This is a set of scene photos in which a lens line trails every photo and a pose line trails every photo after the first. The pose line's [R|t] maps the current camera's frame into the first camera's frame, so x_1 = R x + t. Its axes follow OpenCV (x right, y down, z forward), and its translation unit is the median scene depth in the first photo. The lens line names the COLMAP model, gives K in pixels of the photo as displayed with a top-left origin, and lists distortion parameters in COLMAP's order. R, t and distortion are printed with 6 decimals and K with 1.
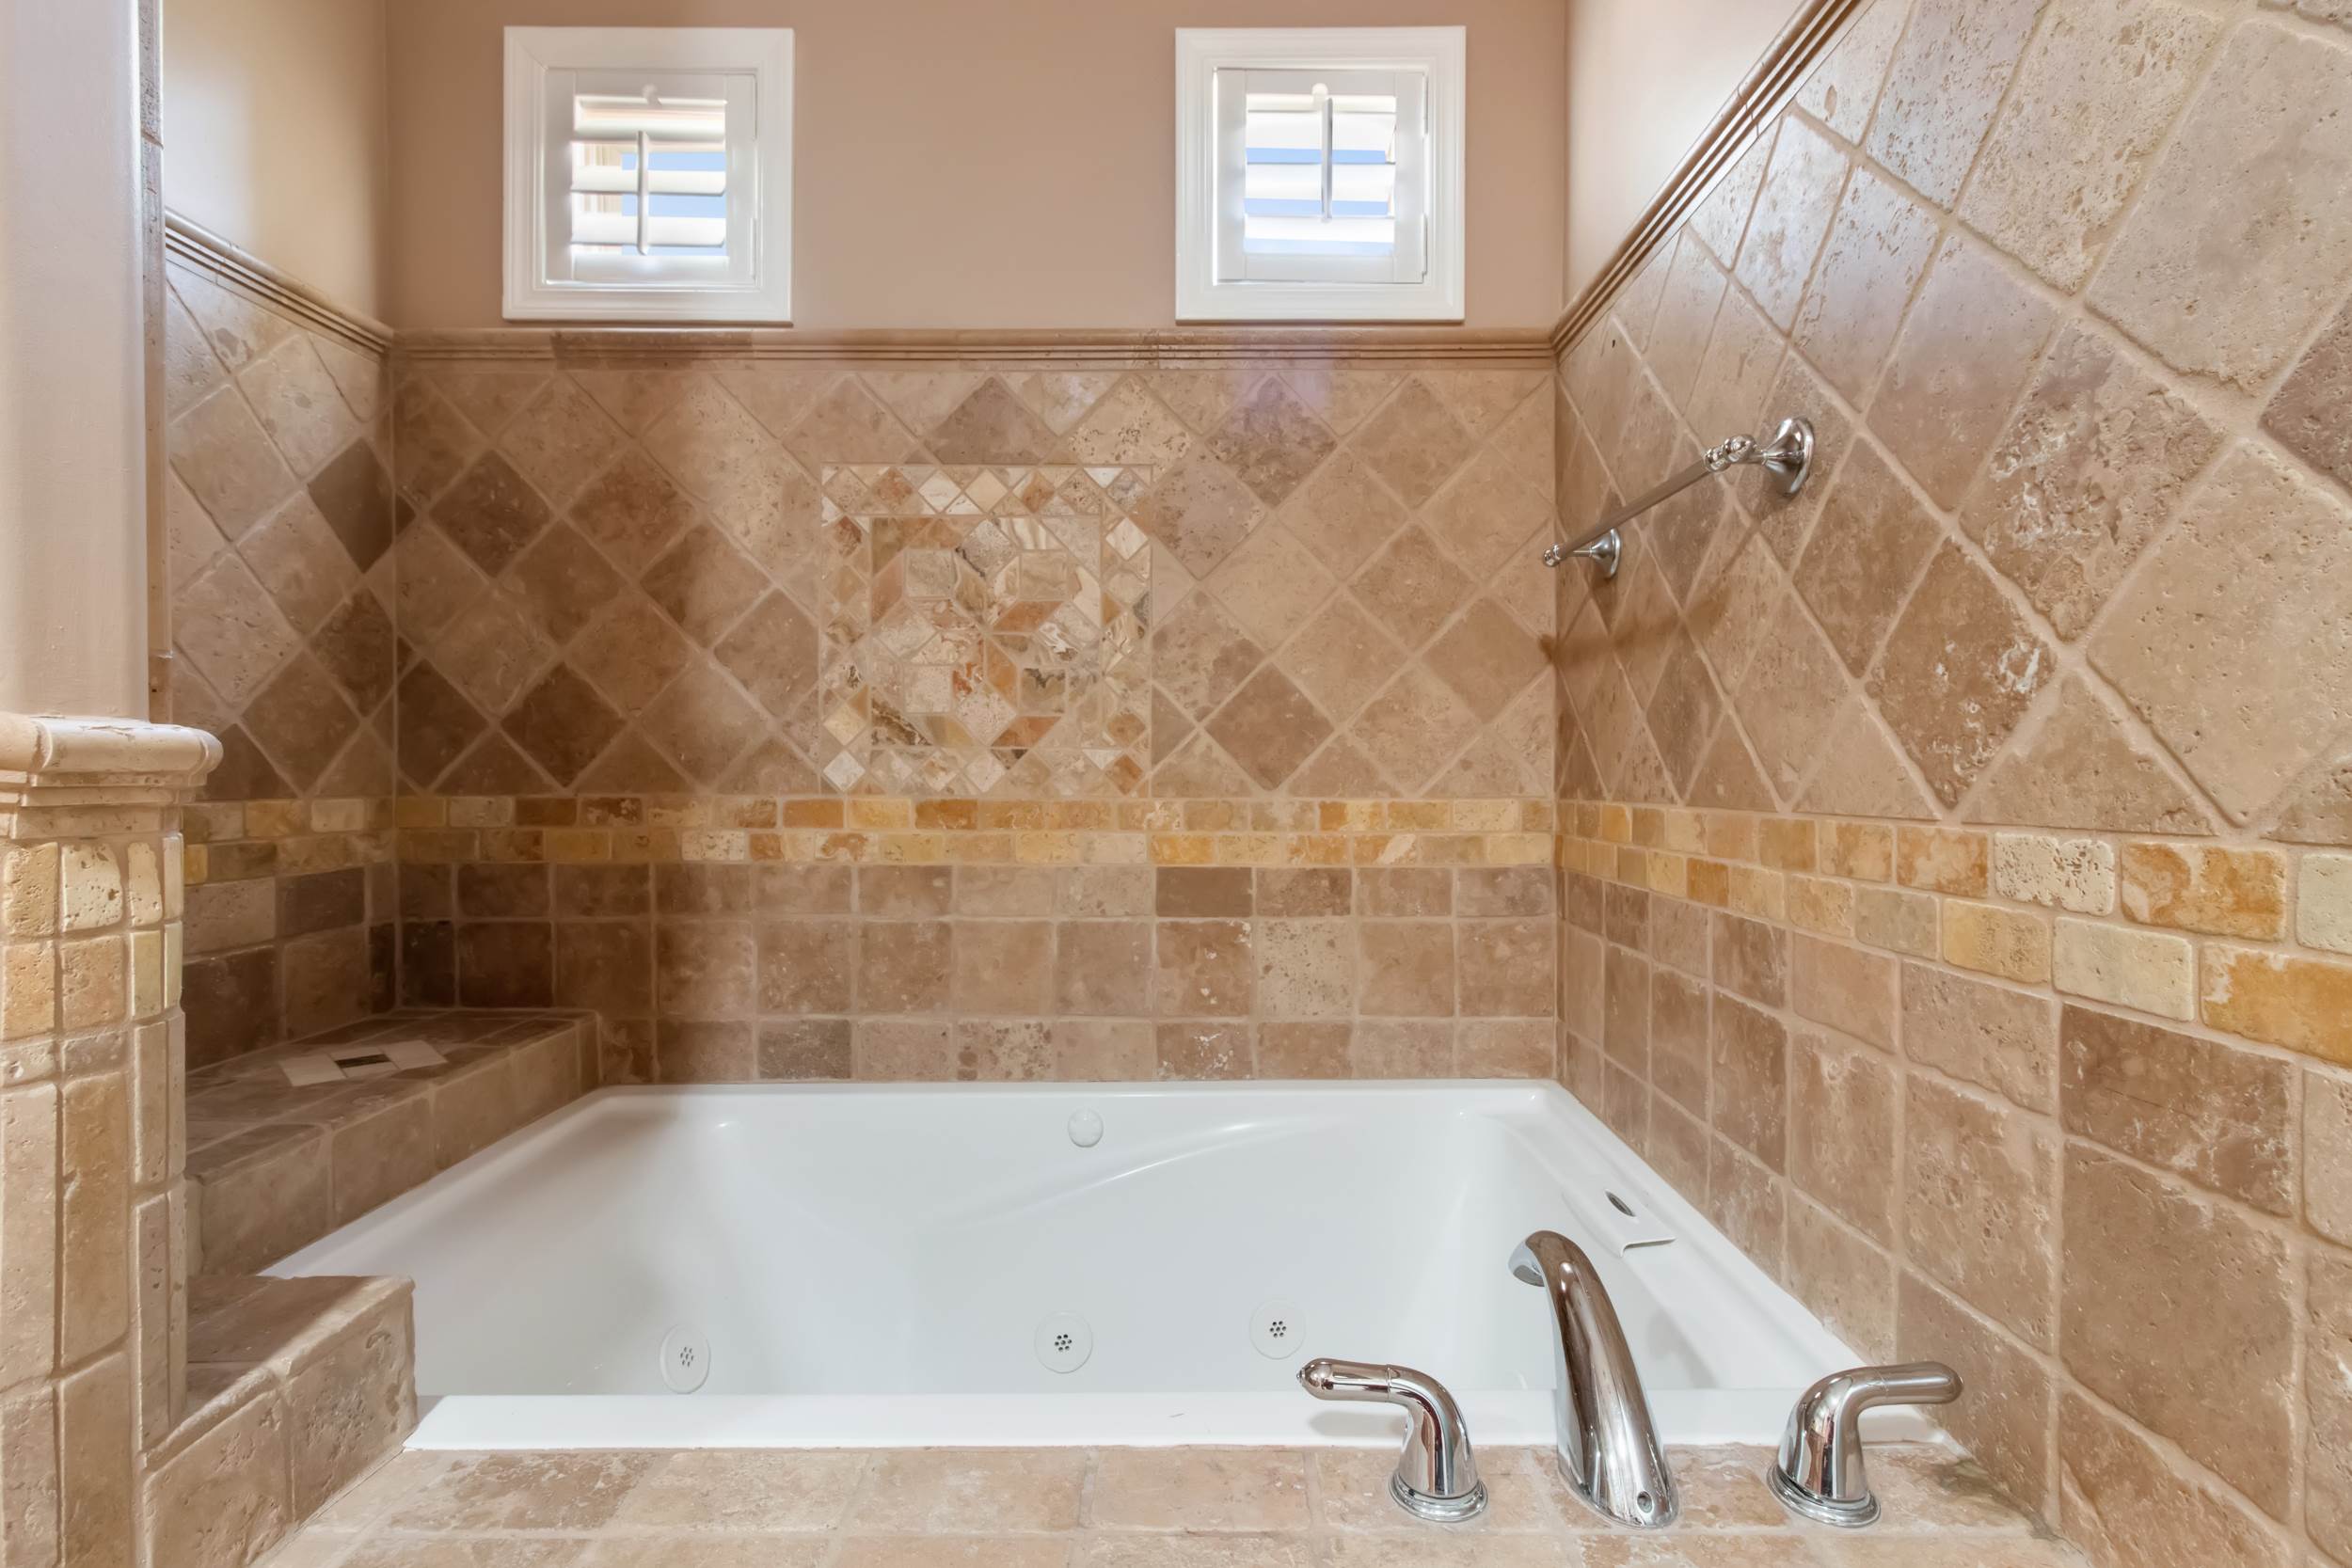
lens RADIAL K [[1092.3, 0, 1192.2], [0, 1092.3, 779.8], [0, 0, 1]] dist [0.007643, -0.000682]
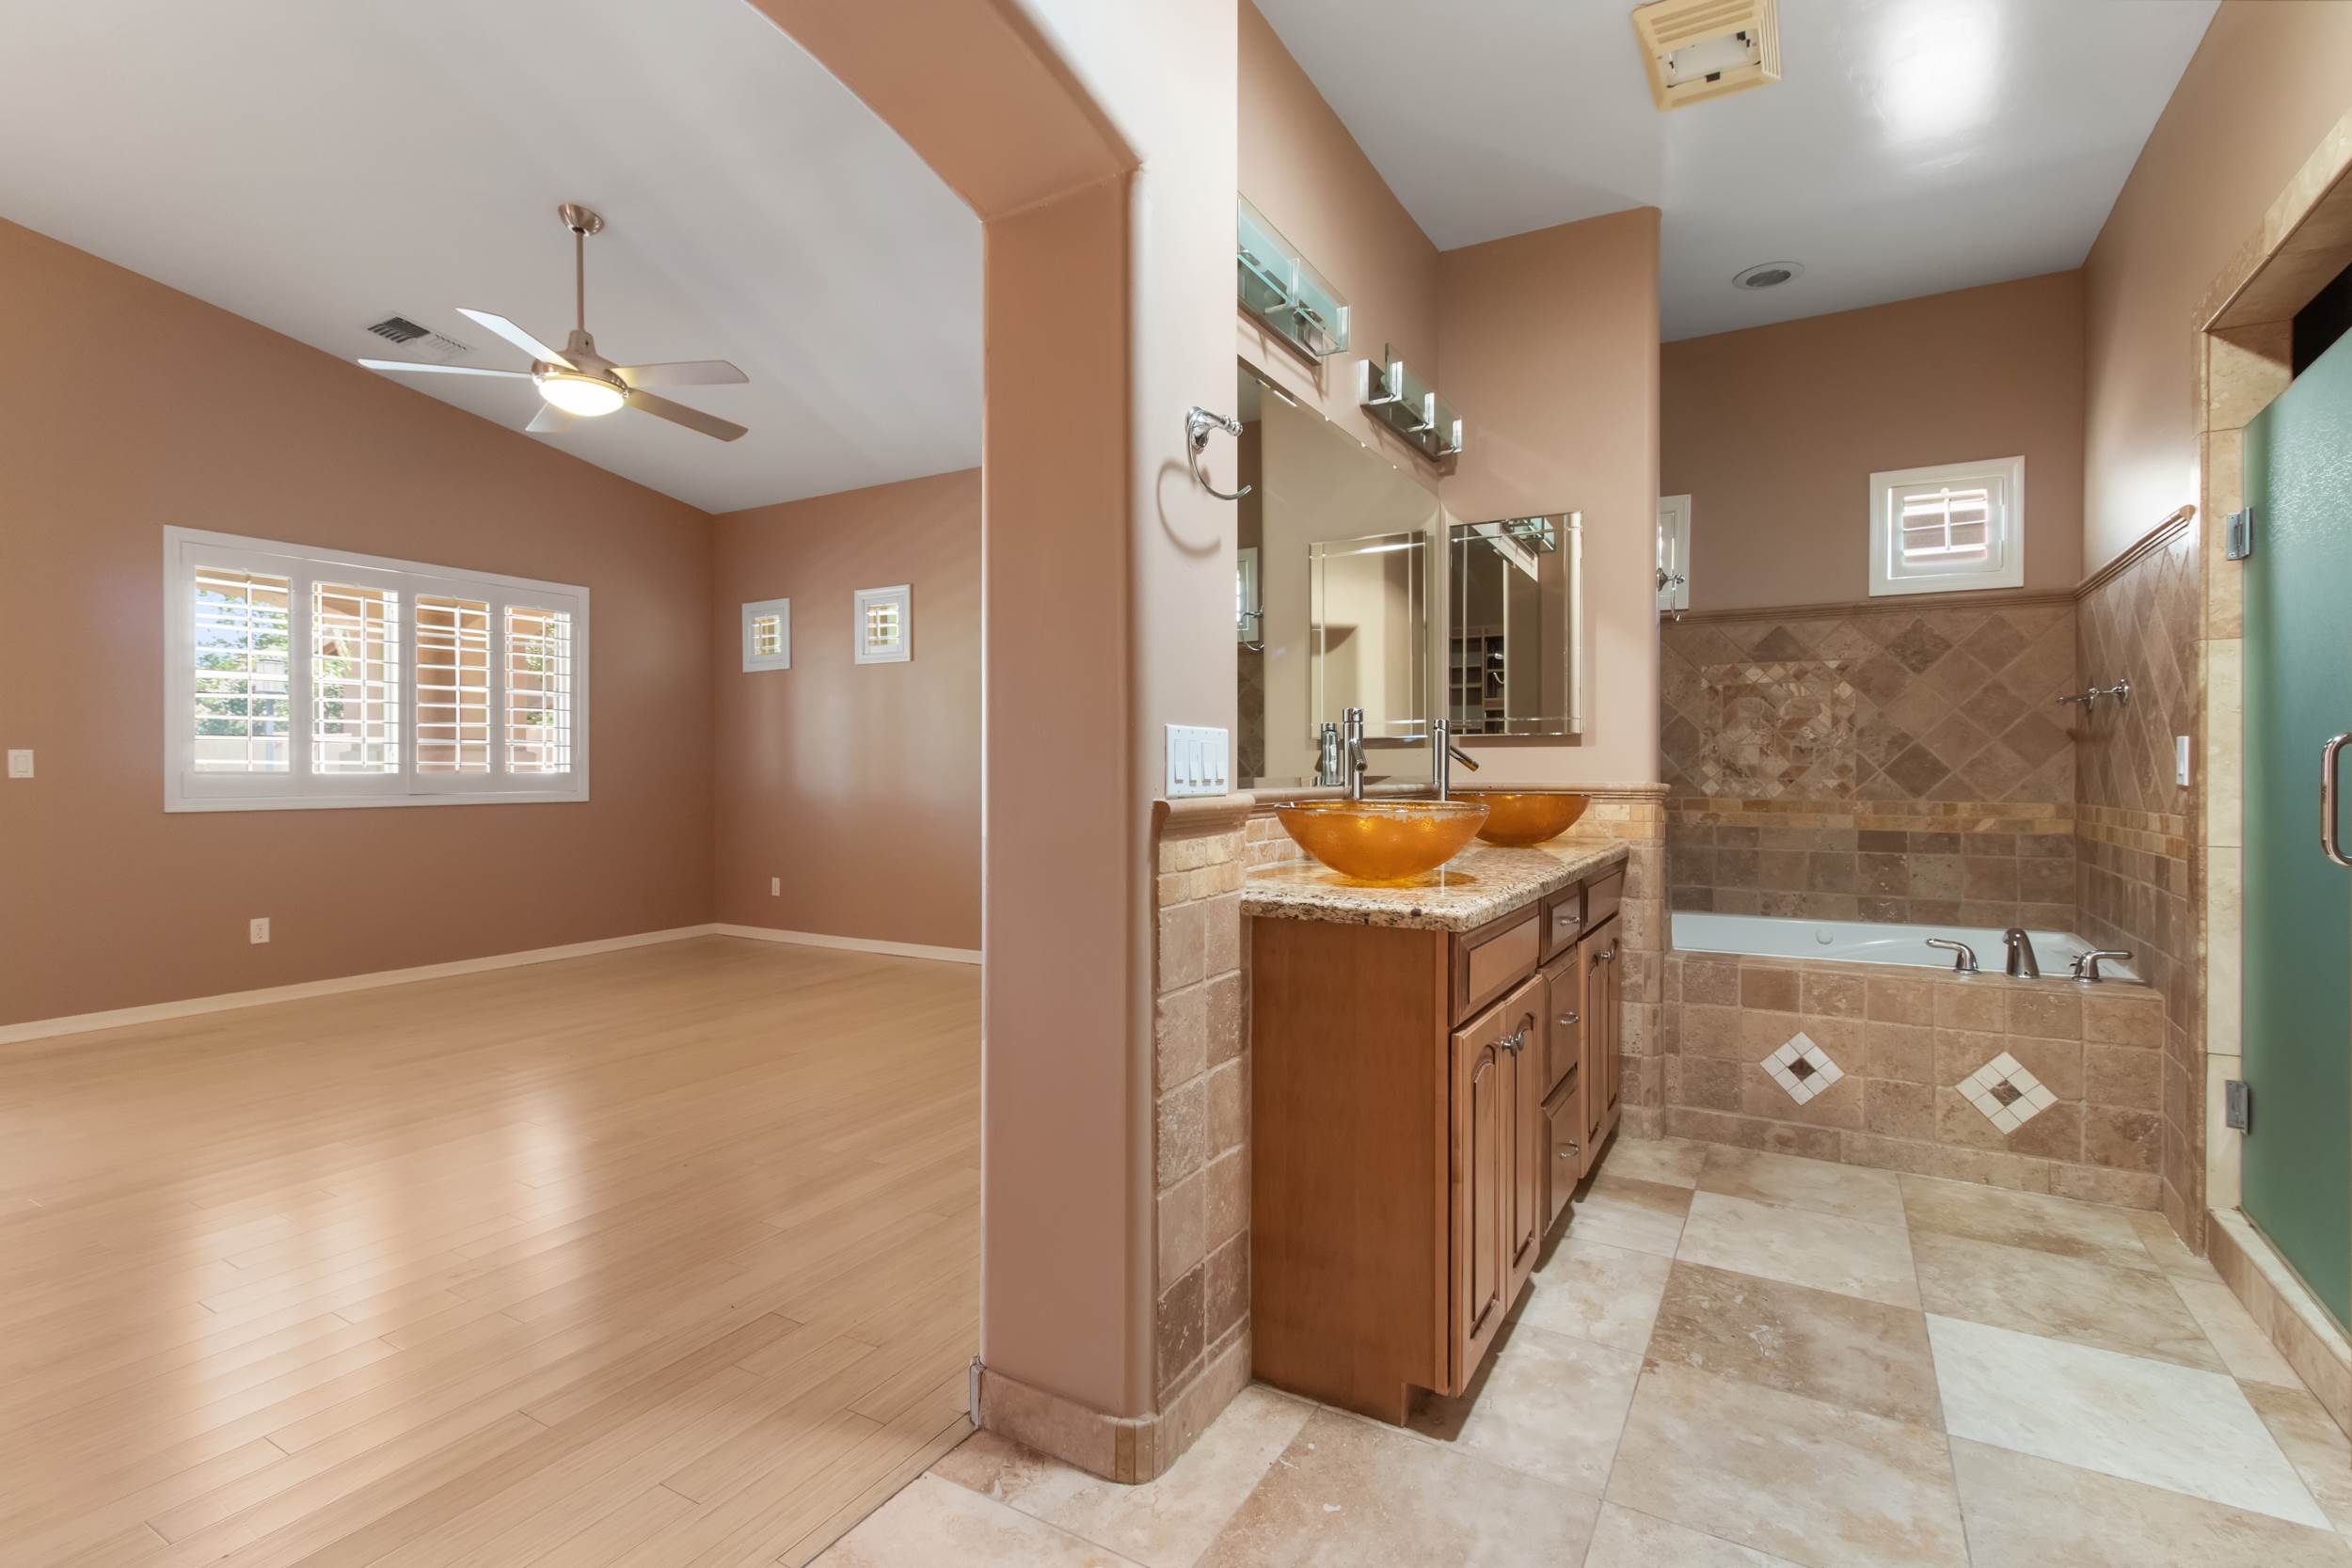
lens RADIAL K [[1092.3, 0, 1190.2], [0, 1092.3, 776.3], [0, 0, 1]] dist [0.007643, -0.000682]
pose [[0.870655, 0.003756, -0.491881, -0.125137], [-0.004924, 0.999987, -0.001079, -0.025683], [0.491870, 0.003361, 0.870662, -1.748464]]
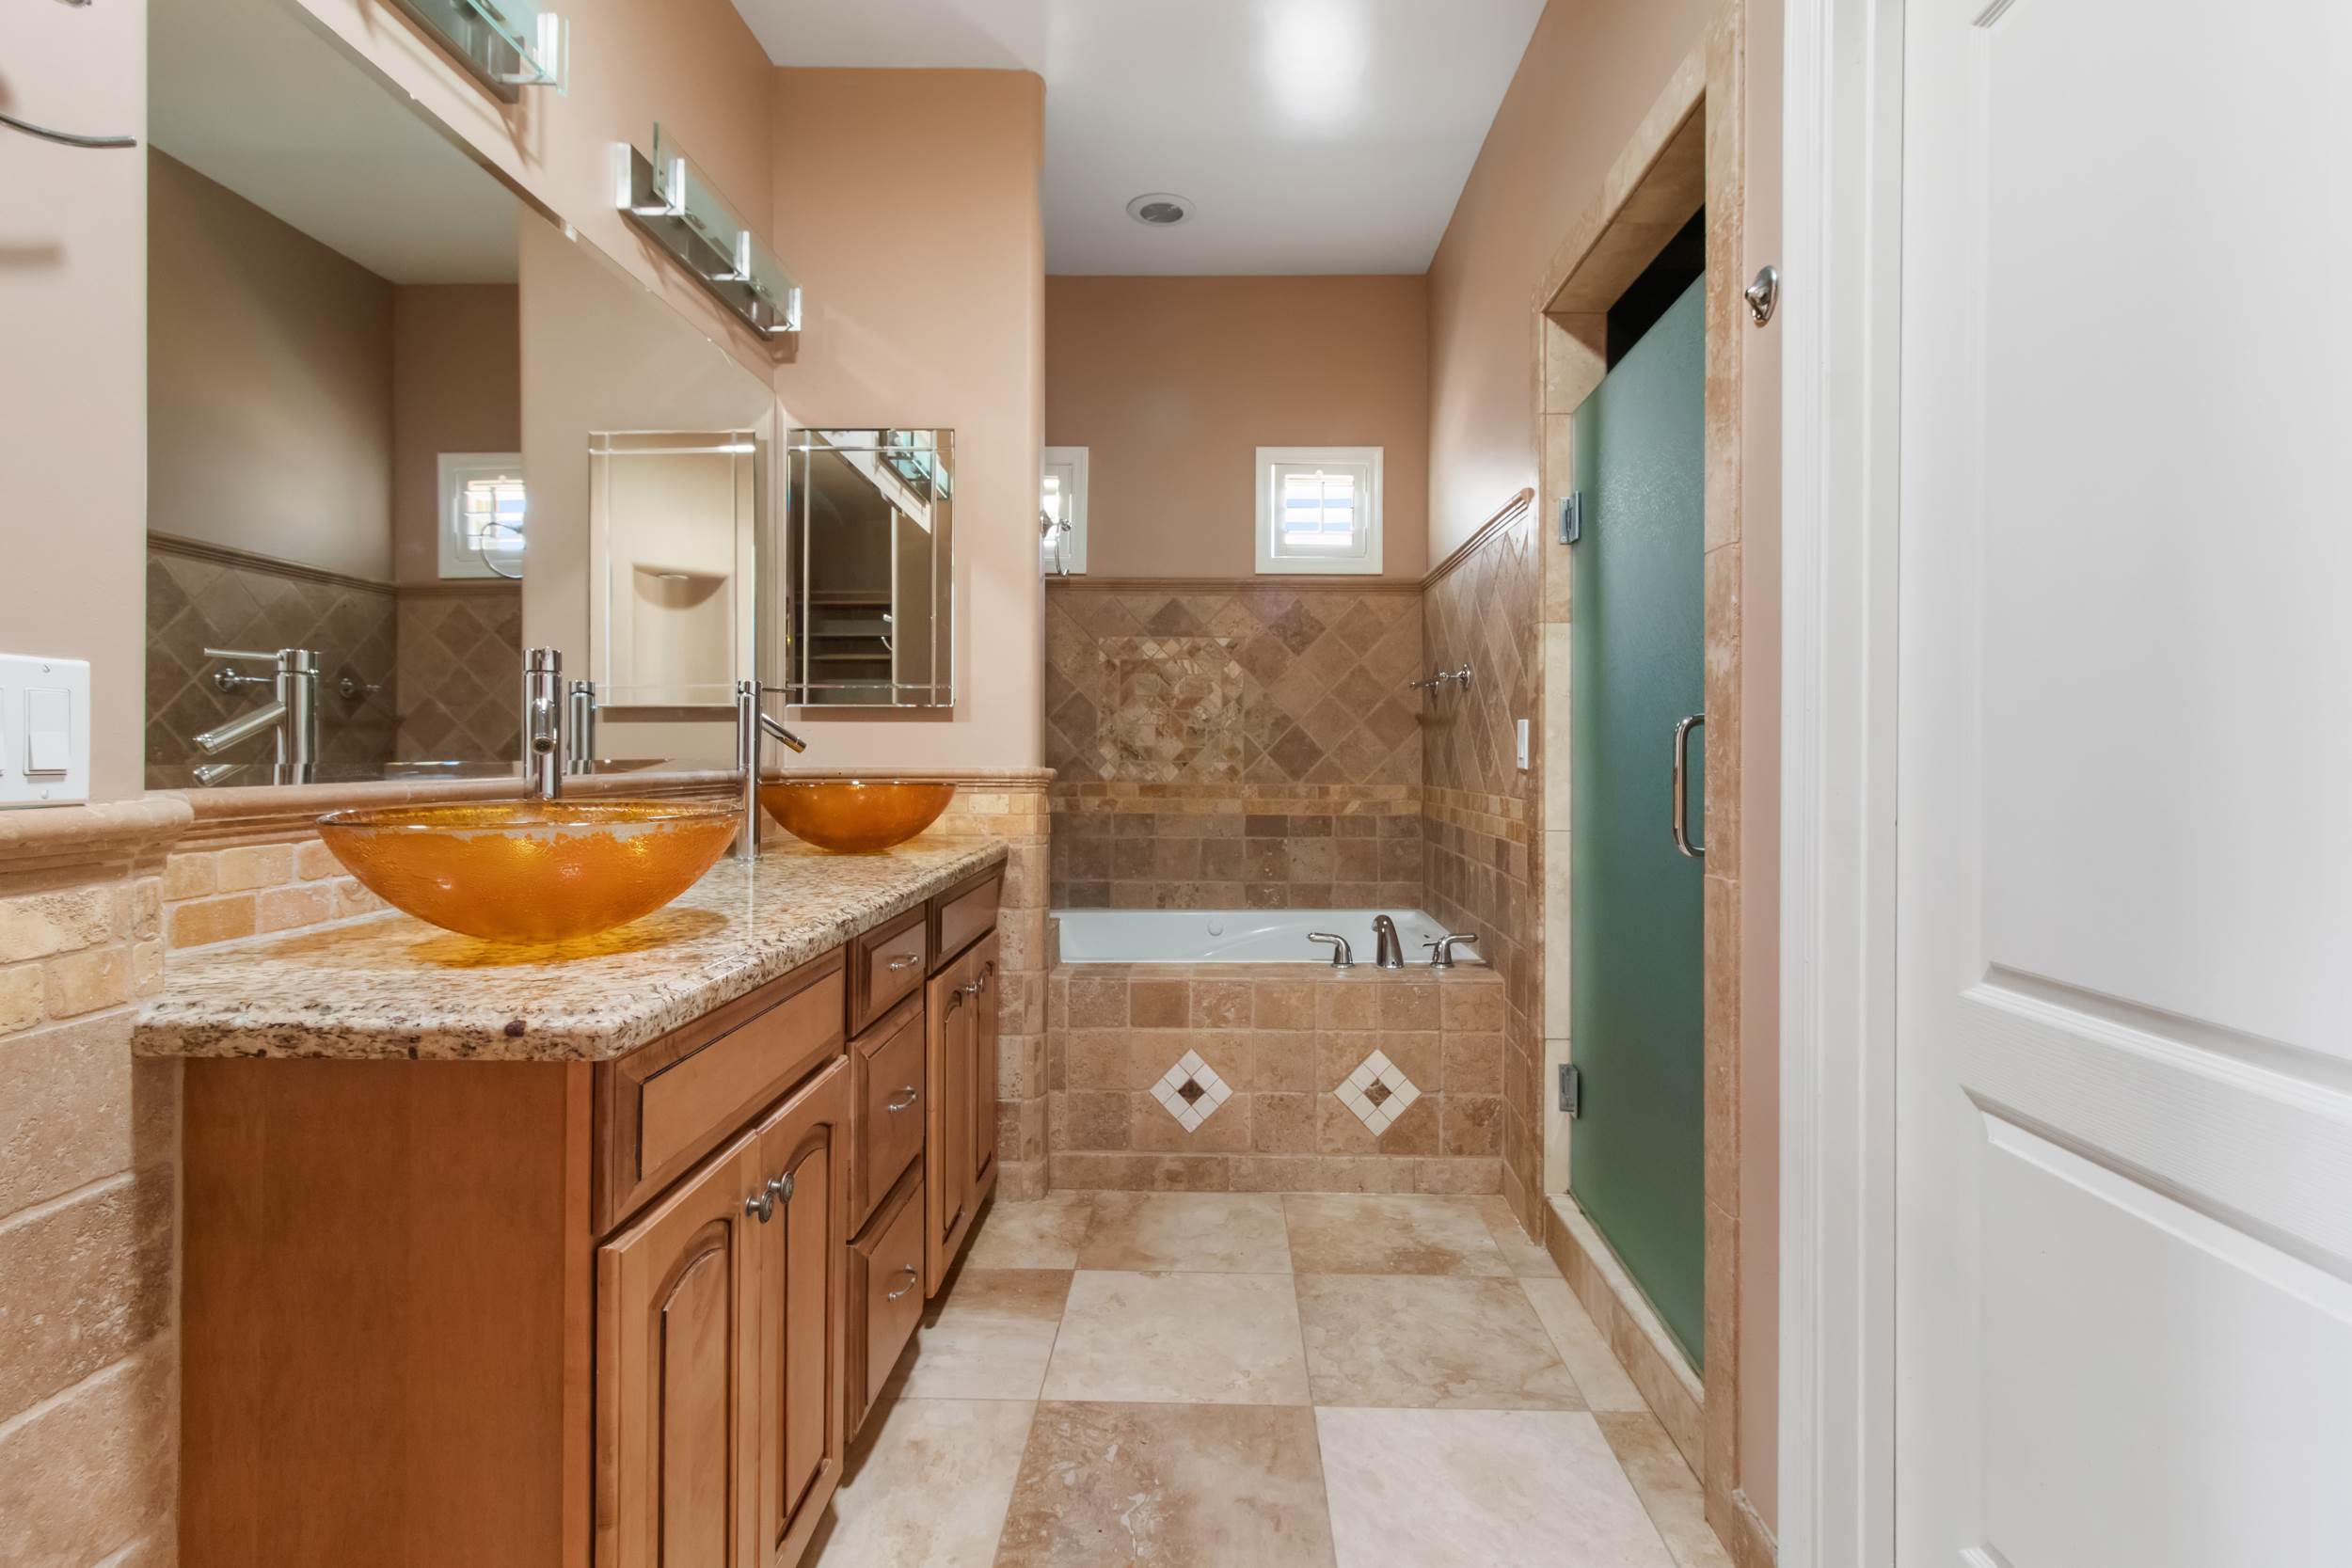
lens RADIAL K [[1092.3, 0, 1194.9], [0, 1092.3, 753.2], [0, 0, 1]] dist [0.007643, -0.000682]
pose [[0.999924, 0.004424, -0.011497, -0.112333], [-0.004508, 0.999963, -0.007283, -0.030250], [0.011464, 0.007335, 0.999907, -1.262219]]
